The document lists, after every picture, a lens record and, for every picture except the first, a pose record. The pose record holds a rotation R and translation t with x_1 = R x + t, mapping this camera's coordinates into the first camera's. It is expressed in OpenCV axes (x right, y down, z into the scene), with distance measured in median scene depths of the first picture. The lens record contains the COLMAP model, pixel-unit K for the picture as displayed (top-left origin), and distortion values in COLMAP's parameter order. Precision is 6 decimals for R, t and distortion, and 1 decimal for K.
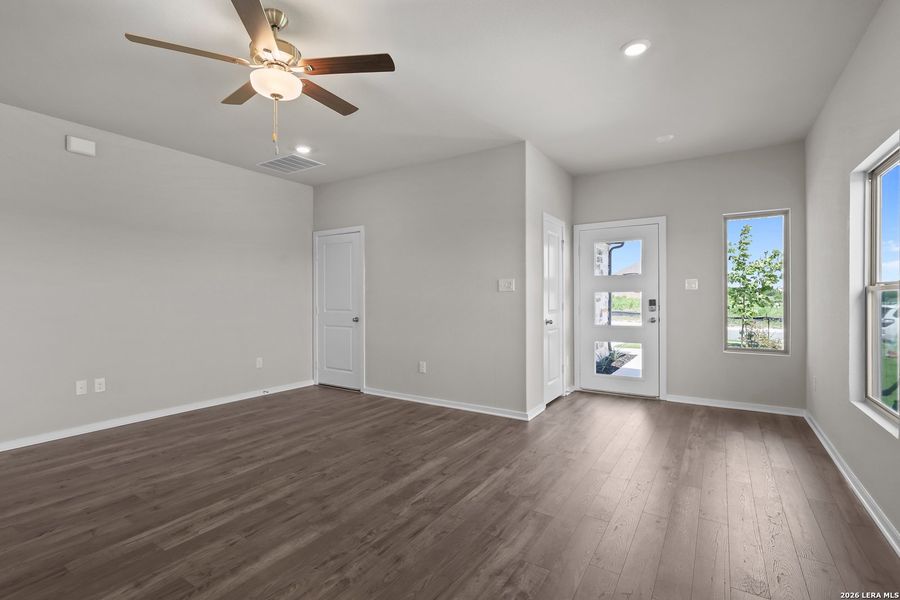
lens RADIAL K [[417.4, 0, 450.0], [0, 417.4, 300.0], [0, 0, 1]] dist [0.000026, -0.000630]
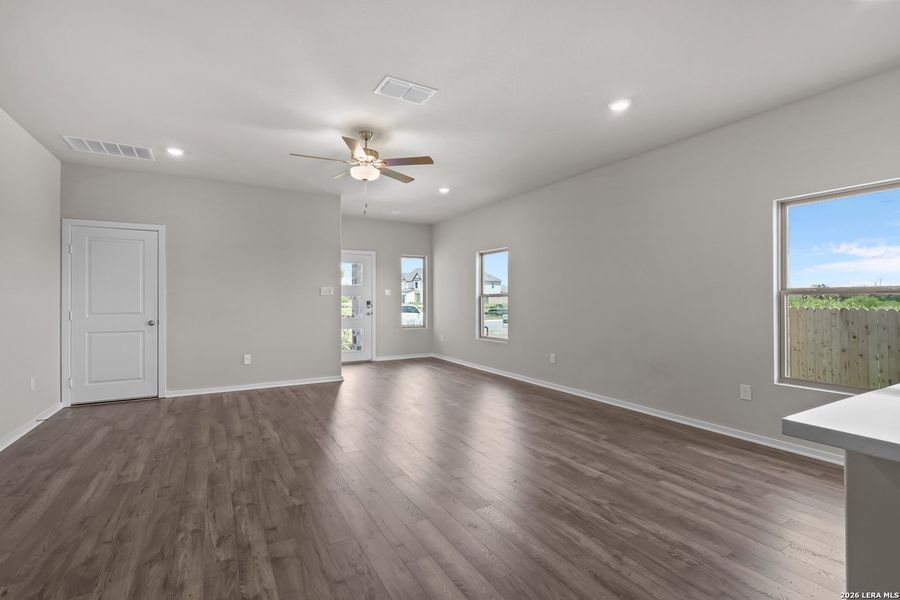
lens RADIAL K [[417.4, 0, 450.0], [0, 417.4, 300.0], [0, 0, 1]] dist [0.000026, -0.000630]
pose [[0.461735, -0.000202, 0.887018, -0.949841], [0.005451, 0.999982, -0.002610, 0.001408], [-0.887001, 0.006040, 0.461727, -0.048356]]
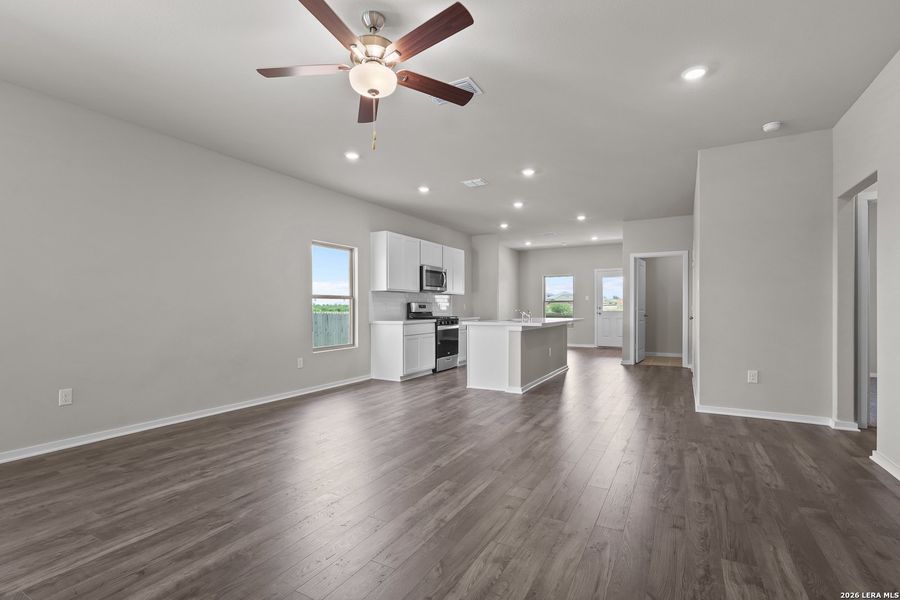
lens RADIAL K [[413.9, 0, 449.7], [0, 413.9, 310.4], [0, 0, 1]] dist [0.000355, 0.000227]
pose [[-0.997772, 0.006103, -0.066441, -0.287280], [0.005269, 0.999905, 0.012726, 0.018048], [0.066512, 0.012348, -0.997709, 1.096076]]
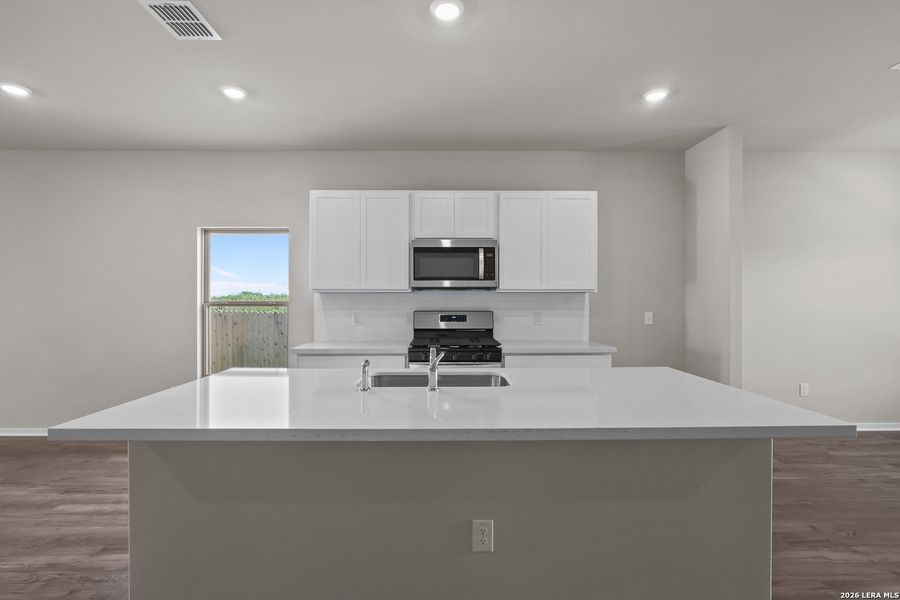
lens RADIAL K [[412.4, 0, 450.0], [0, 412.4, 300.0], [0, 0, 1]] dist [-0.002264, 0.000032]
pose [[-0.560999, 0.001707, 0.827815, -1.052130], [0.005987, 0.999980, 0.001995, -0.020319], [-0.827795, 0.006076, -0.560998, -0.179259]]
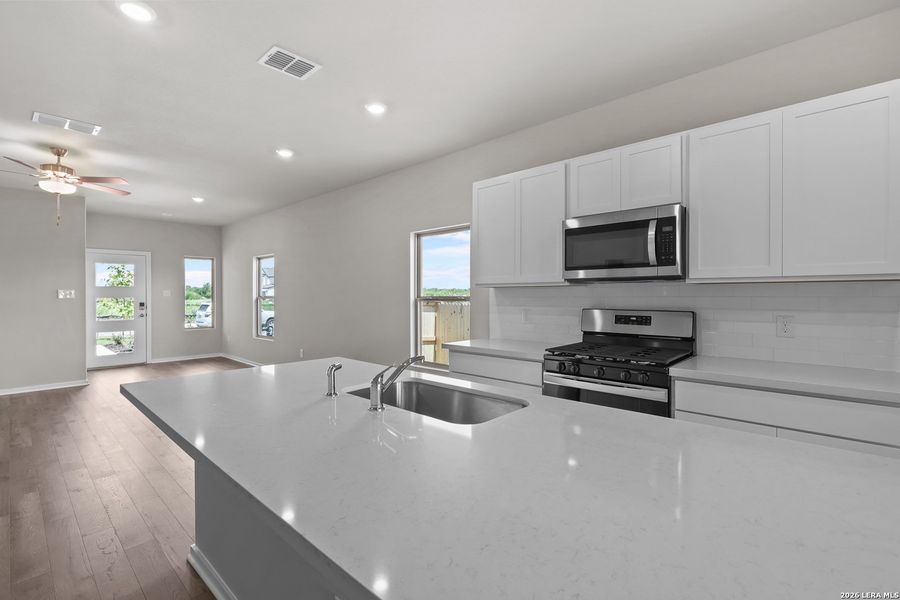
lens RADIAL K [[413.9, 0, 454.7], [0, 413.9, 296.0], [0, 0, 1]] dist [-0.000411, 0.000282]
pose [[0.172492, -0.000684, 0.985011, -1.013060], [0.007287, 0.999973, -0.000582, -0.018648], [-0.984984, 0.007278, 0.172493, -0.533412]]
